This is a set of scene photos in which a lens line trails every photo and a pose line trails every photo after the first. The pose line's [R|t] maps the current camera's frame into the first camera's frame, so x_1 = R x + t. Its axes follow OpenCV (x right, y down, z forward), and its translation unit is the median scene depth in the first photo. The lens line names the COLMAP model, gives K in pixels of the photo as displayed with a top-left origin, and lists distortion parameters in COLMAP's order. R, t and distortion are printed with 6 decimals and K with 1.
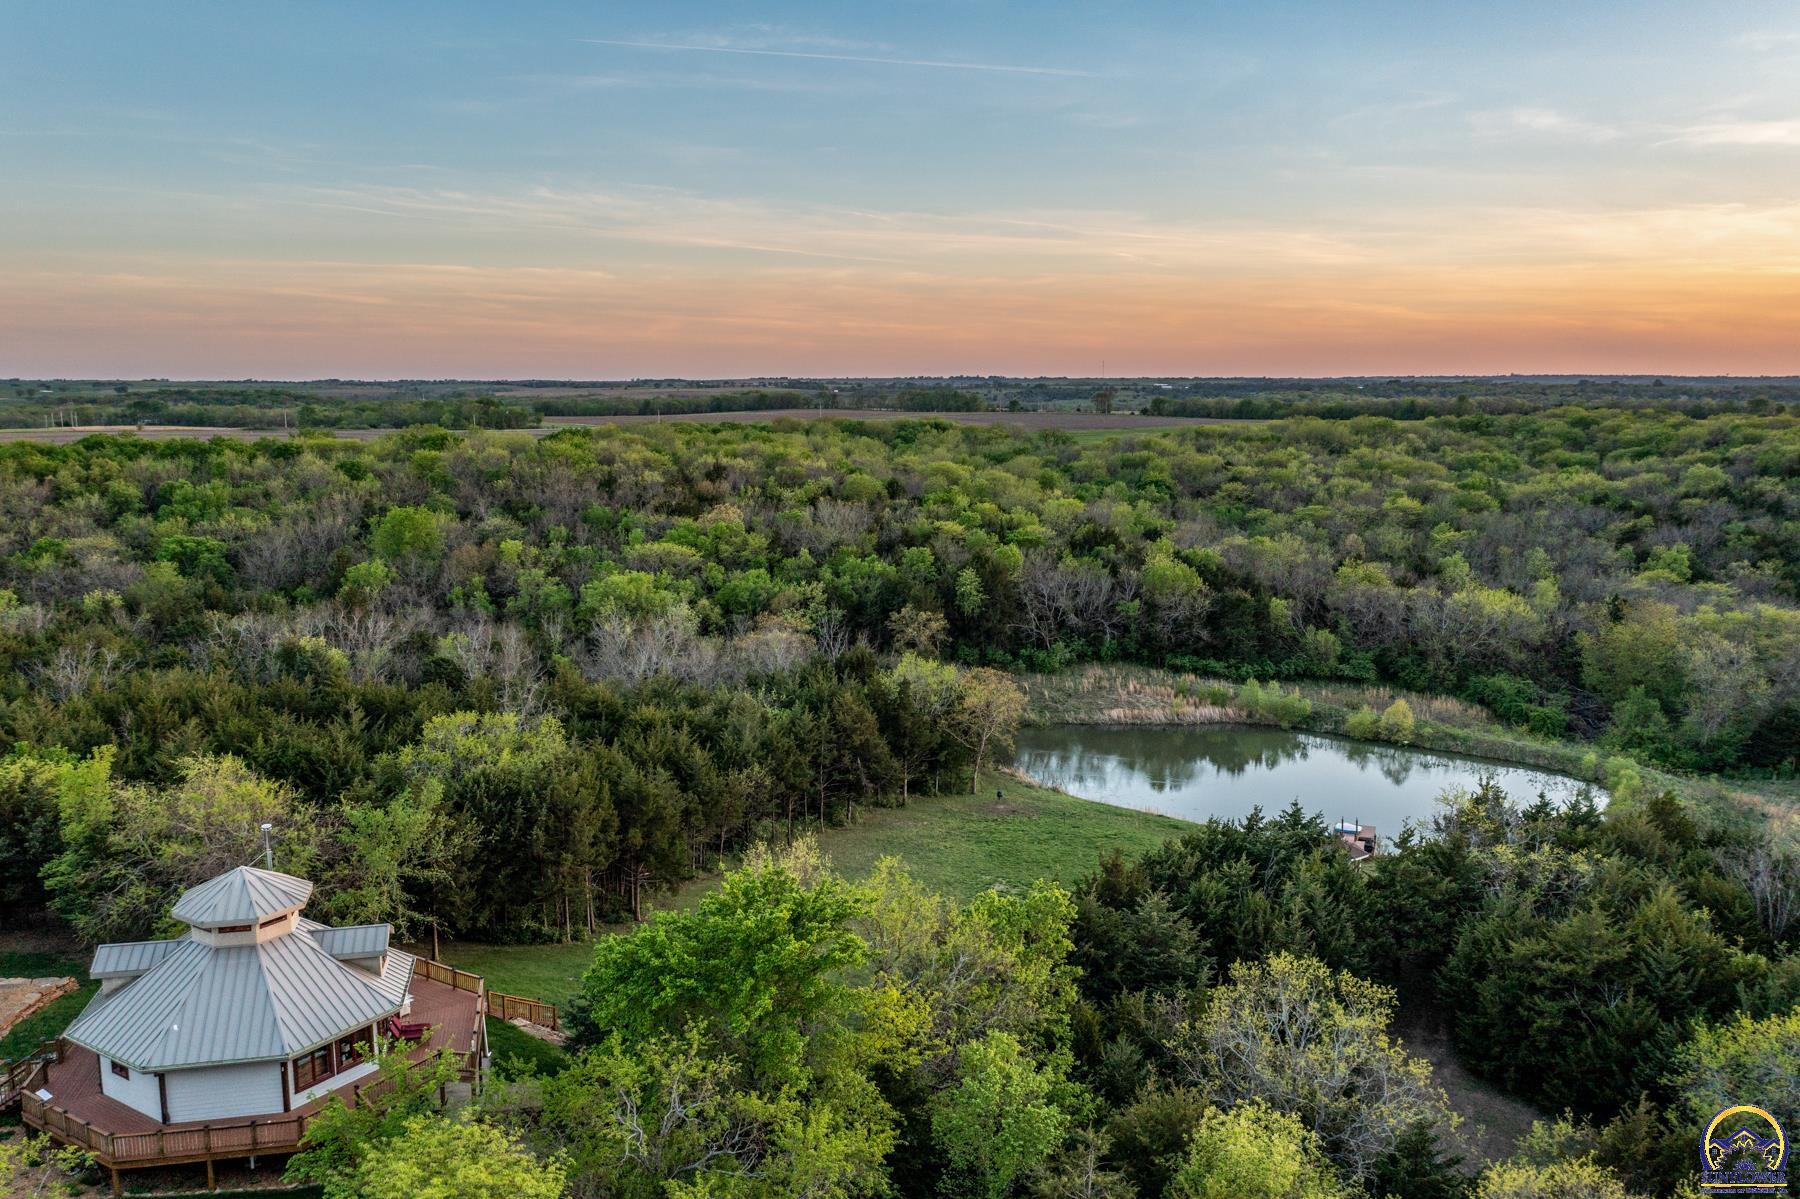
lens RADIAL K [[1430.3, 0, 892.1], [0, 1430.3, 599.0], [0, 0, 1]] dist [-0.010370, 0.003198]
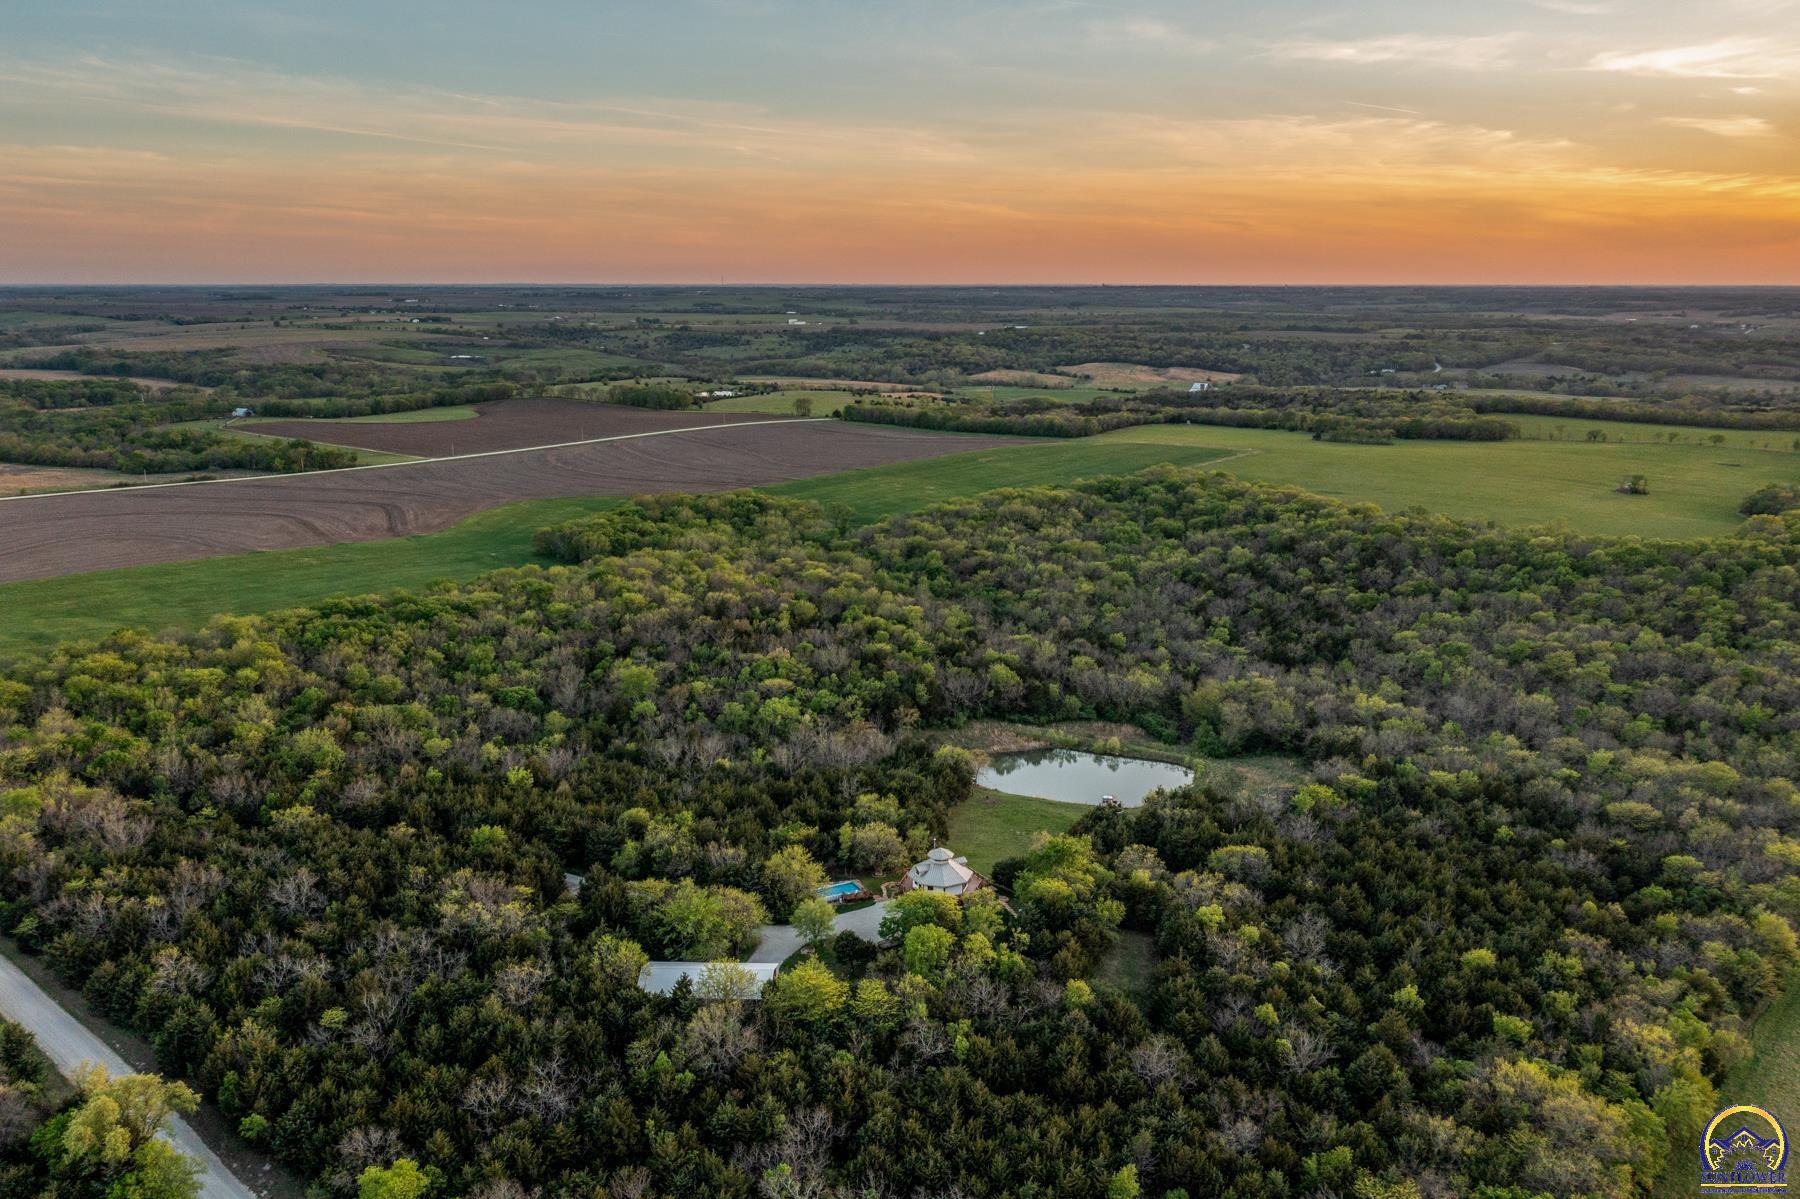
lens RADIAL K [[1430.3, 0, 896.8], [0, 1430.3, 611.3], [0, 0, 1]] dist [-0.010370, 0.003198]
pose [[0.965067, -0.058034, 0.255496, -0.516681], [0.040761, 0.996543, 0.072393, -0.282147], [-0.258814, -0.059450, 0.964096, -1.045864]]
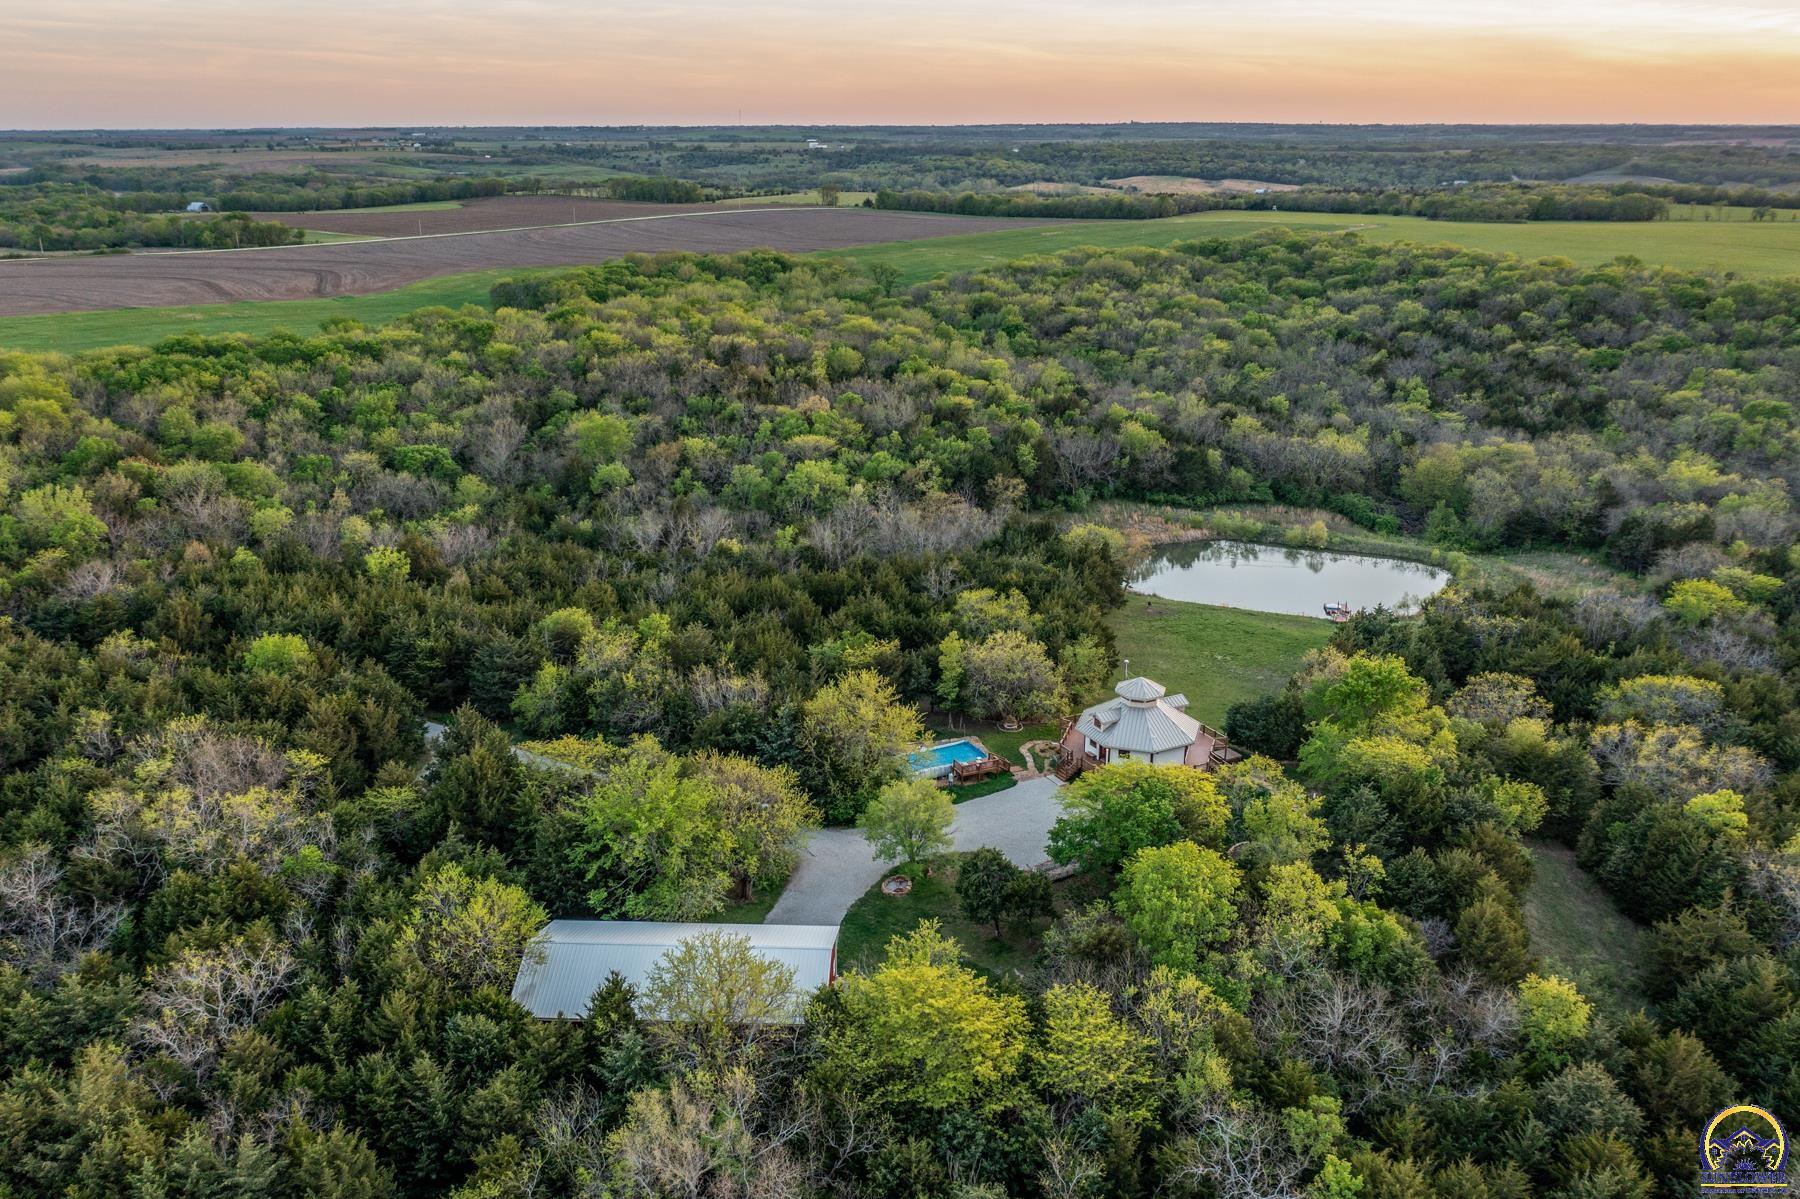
lens RADIAL K [[1430.3, 0, 907.7], [0, 1430.3, 605.0], [0, 0, 1]] dist [-0.010370, 0.003198]
pose [[0.967044, -0.082639, 0.240823, -0.417425], [0.040960, 0.984035, 0.173197, -0.114450], [-0.251292, -0.157625, 0.954991, -0.377139]]
